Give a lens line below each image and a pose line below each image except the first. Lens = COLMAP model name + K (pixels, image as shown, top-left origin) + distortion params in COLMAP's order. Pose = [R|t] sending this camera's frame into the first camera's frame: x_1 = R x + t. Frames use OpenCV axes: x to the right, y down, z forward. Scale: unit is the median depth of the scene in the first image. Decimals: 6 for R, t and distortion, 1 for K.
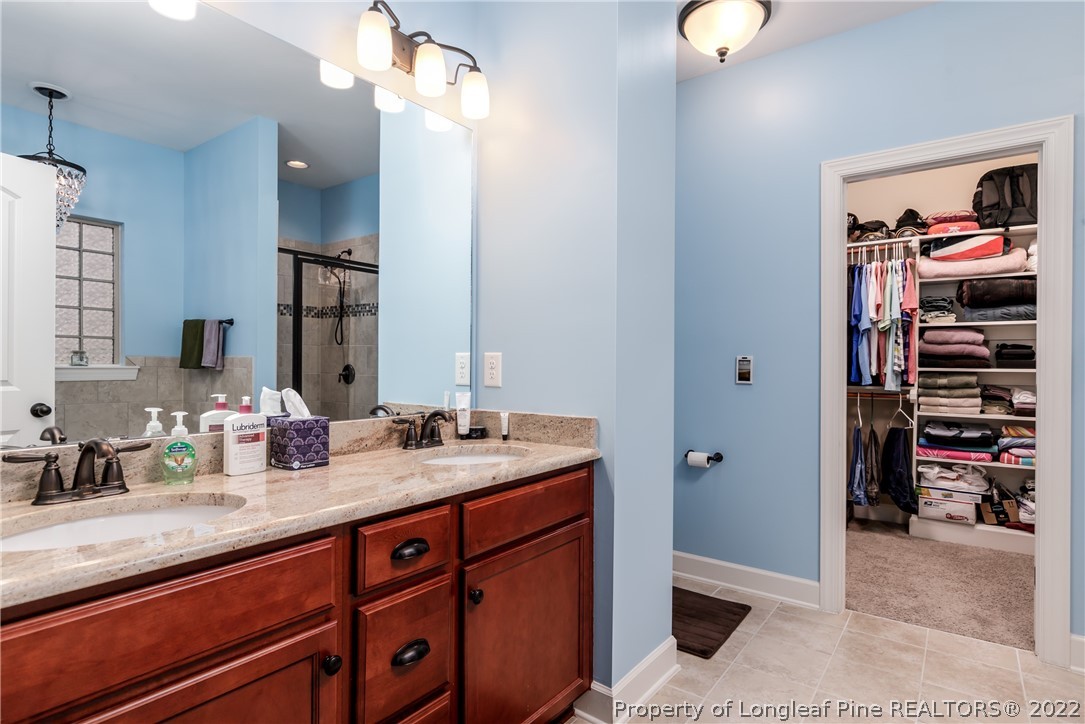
lens RADIAL K [[550.6, 0, 541.9], [0, 550.6, 358.1], [0, 0, 1]] dist [-0.002451, -0.000341]
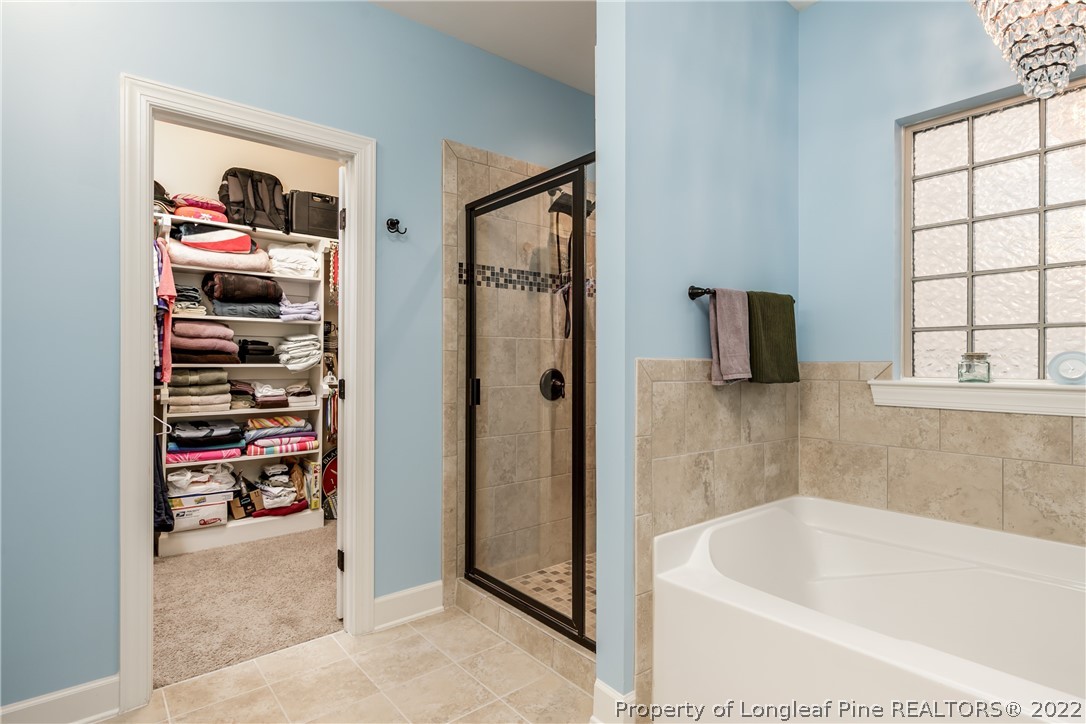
lens RADIAL K [[551.1, 0, 542.4], [0, 551.1, 358.1], [0, 0, 1]] dist [-0.002451, -0.000341]
pose [[0.241573, -0.000137, 0.970383, -0.027761], [-0.009854, 0.999948, 0.002594, 0.000299], [-0.970333, -0.010189, 0.241559, 0.214746]]
